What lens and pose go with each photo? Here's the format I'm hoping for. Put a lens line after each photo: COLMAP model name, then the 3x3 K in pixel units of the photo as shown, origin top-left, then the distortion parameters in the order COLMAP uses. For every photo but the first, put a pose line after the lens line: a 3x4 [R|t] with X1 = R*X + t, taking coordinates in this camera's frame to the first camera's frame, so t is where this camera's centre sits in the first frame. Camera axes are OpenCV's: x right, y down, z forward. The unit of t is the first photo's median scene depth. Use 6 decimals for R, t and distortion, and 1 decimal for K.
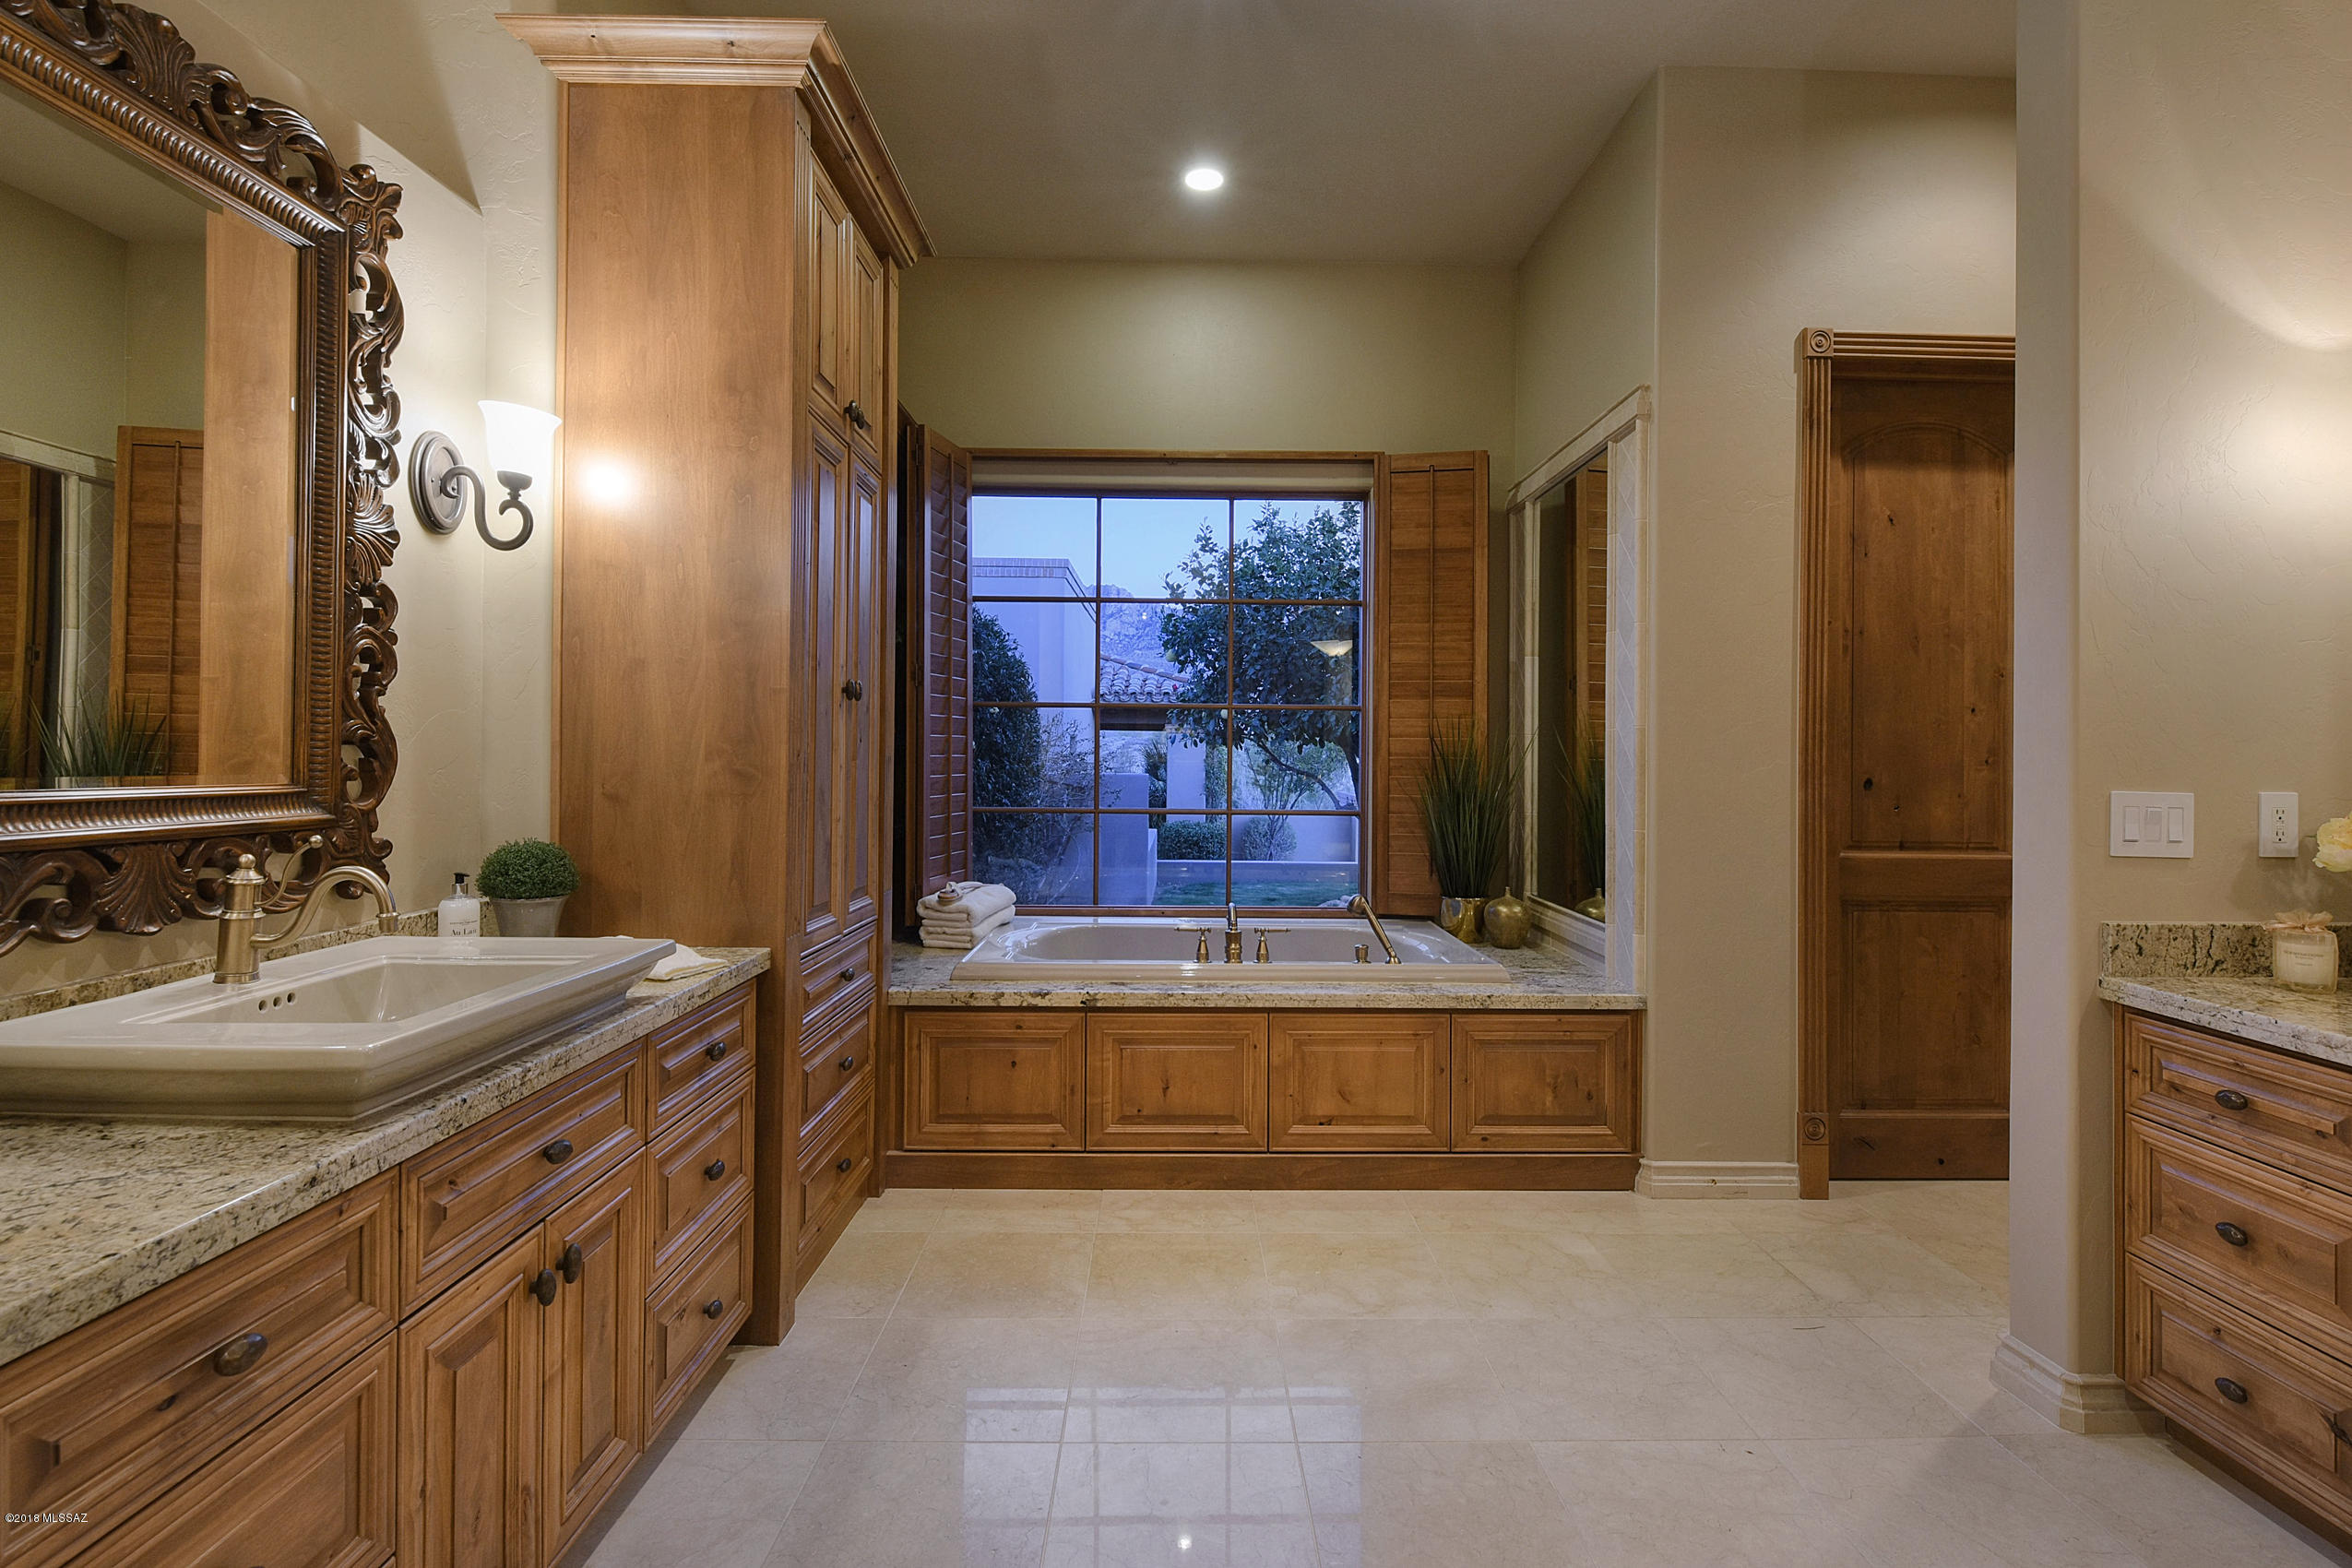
lens RADIAL K [[1119.8, 0, 1181.2], [0, 1119.8, 744.6], [0, 0, 1]] dist [-0.000697, -0.000243]
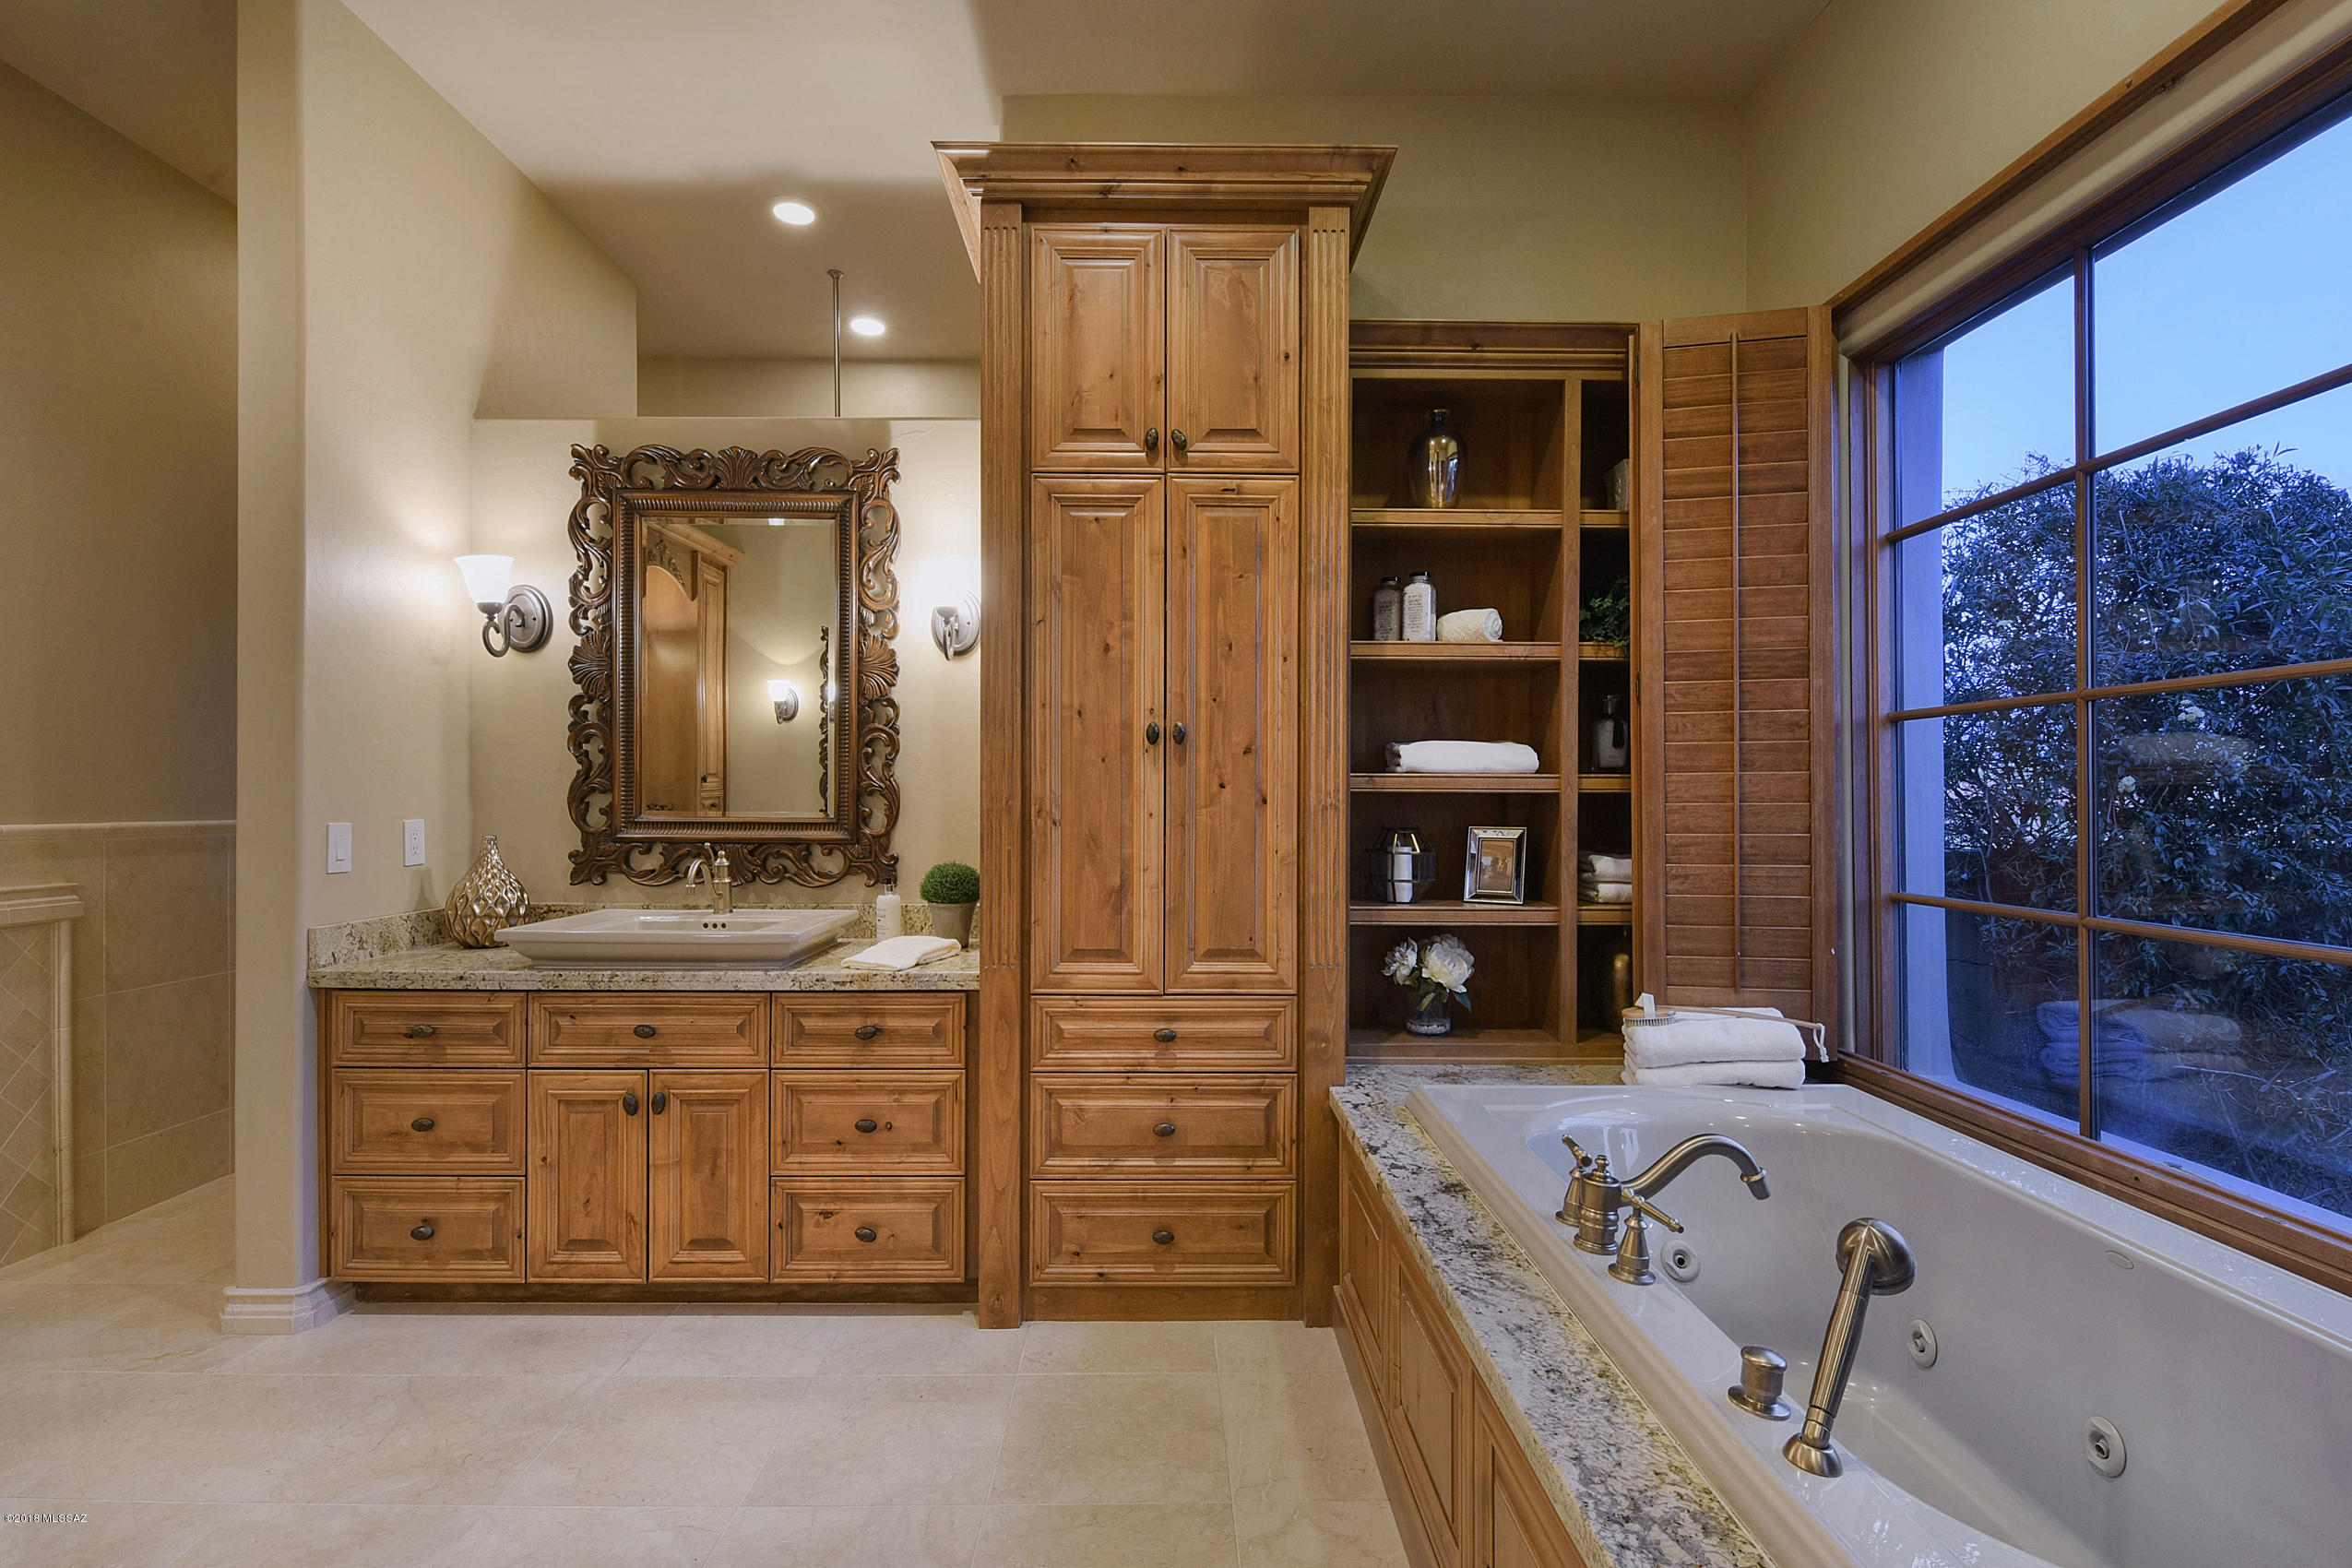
lens RADIAL K [[1072.1, 0, 1178.8], [0, 1072.1, 797.1], [0, 0, 1]] dist [0.000074, 0.000000]
pose [[0.011018, -0.010456, -0.999885, 0.828874], [0.004421, 0.999936, -0.010408, 0.020267], [0.999930, -0.004306, 0.011064, 1.366309]]
